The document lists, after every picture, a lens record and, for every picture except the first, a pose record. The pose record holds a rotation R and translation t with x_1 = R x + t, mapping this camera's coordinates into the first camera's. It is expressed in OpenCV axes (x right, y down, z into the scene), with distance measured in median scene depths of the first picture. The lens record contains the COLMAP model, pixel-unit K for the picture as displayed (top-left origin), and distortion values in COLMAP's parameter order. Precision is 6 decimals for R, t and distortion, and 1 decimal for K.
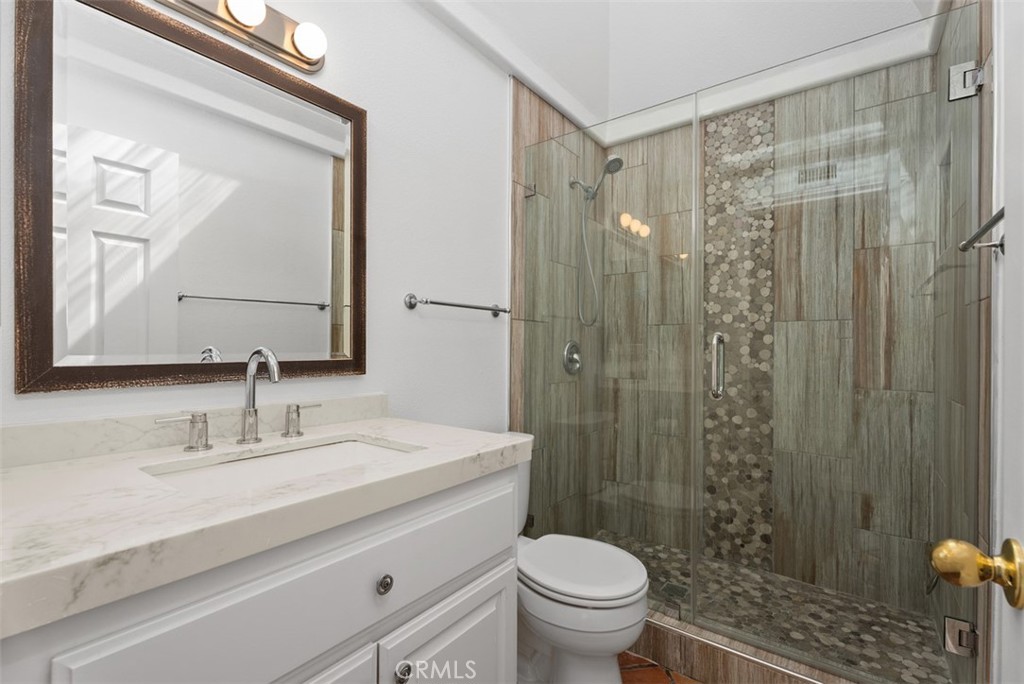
lens RADIAL K [[455.2, 0, 512.6], [0, 455.2, 345.5], [0, 0, 1]] dist [0.000162, -0.001770]
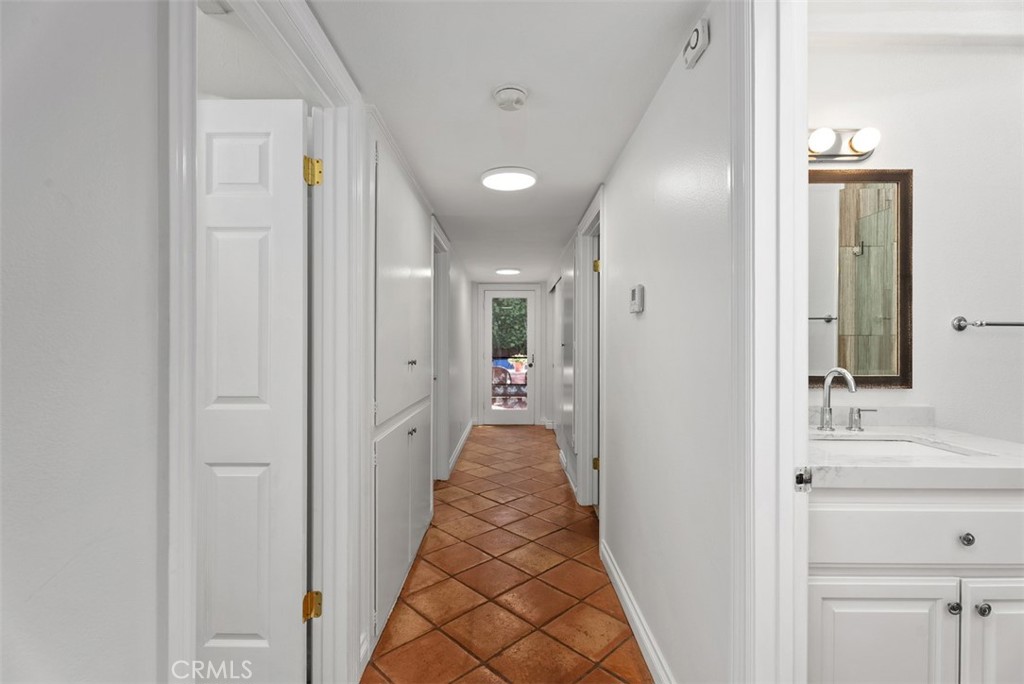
lens RADIAL K [[455.2, 0, 513.2], [0, 455.2, 344.5], [0, 0, 1]] dist [0.000162, -0.001770]
pose [[0.598926, -0.002329, -0.800801, 0.007332], [0.001209, 0.999997, -0.002005, -0.054892], [0.800803, 0.000232, 0.598928, -0.586860]]
